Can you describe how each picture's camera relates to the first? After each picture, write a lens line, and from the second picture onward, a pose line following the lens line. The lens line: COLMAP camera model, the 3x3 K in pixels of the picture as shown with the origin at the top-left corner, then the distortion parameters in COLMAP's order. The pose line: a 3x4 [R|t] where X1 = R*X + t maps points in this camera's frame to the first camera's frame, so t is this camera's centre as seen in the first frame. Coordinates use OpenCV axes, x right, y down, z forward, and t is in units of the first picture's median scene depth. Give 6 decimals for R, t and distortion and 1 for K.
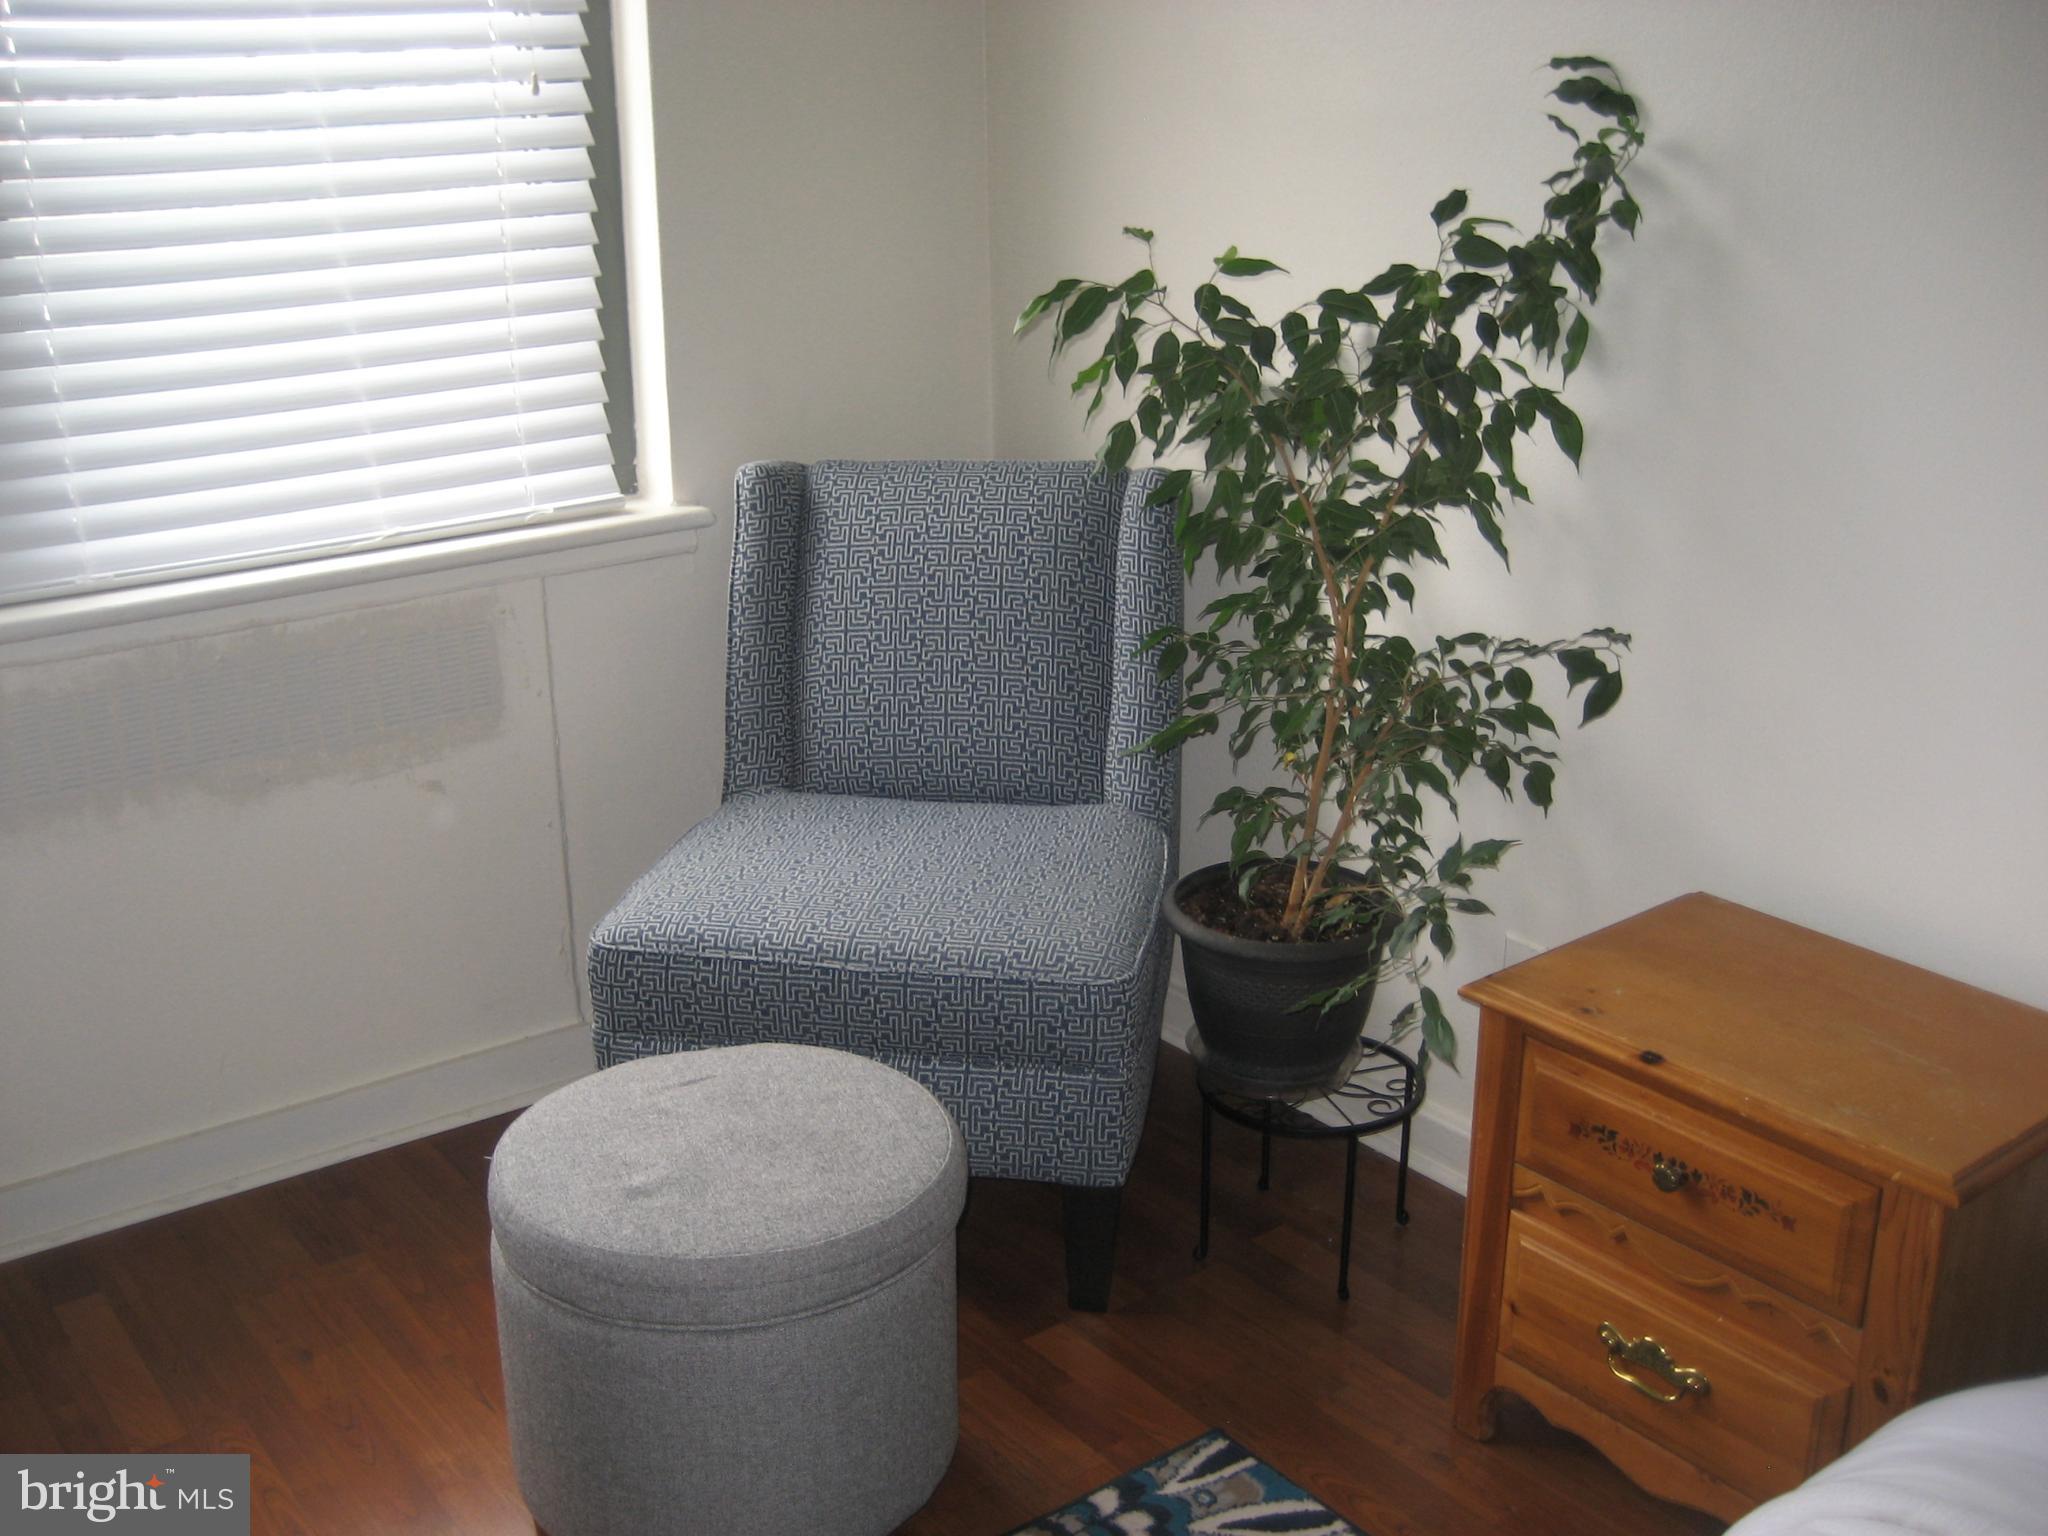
lens RADIAL K [[2103.3, 0, 998.1], [0, 2103.3, 780.2], [0, 0, 1]] dist [-0.139439, 0.176946]
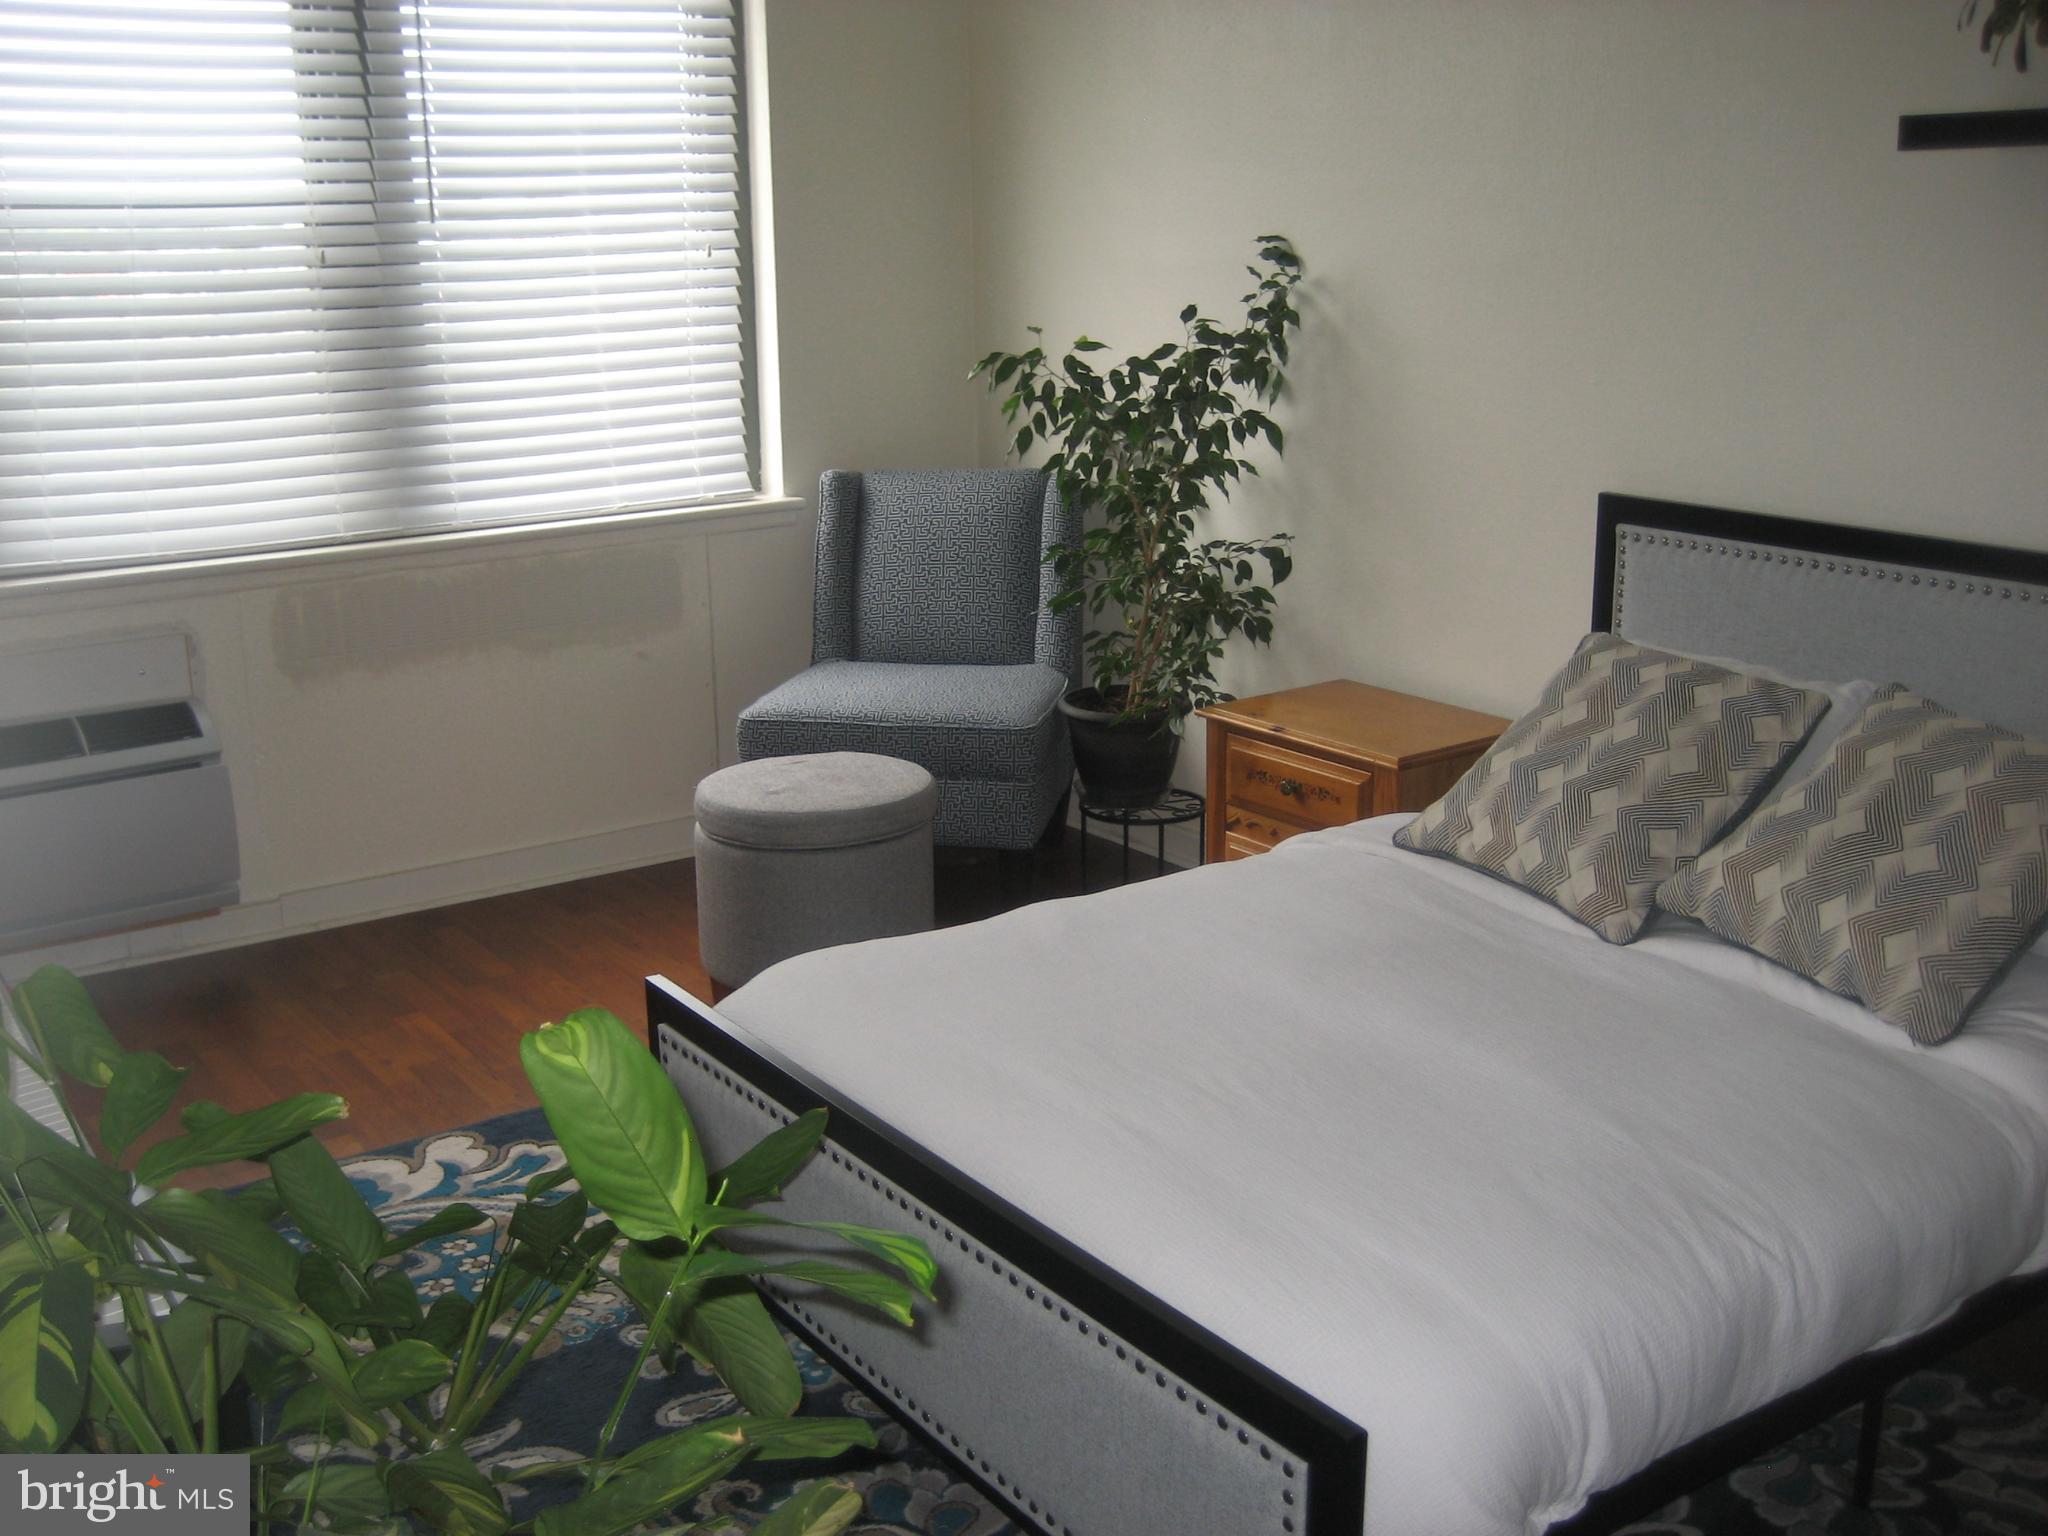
lens RADIAL K [[2103.3, 0, 998.1], [0, 2103.3, 780.2], [0, 0, 1]] dist [-0.139439, 0.176946]
pose [[0.999567, 0.003540, -0.029218, 0.088199], [-0.005452, 0.997830, -0.065615, 0.268006], [0.028923, 0.065746, 0.997417, -0.860625]]
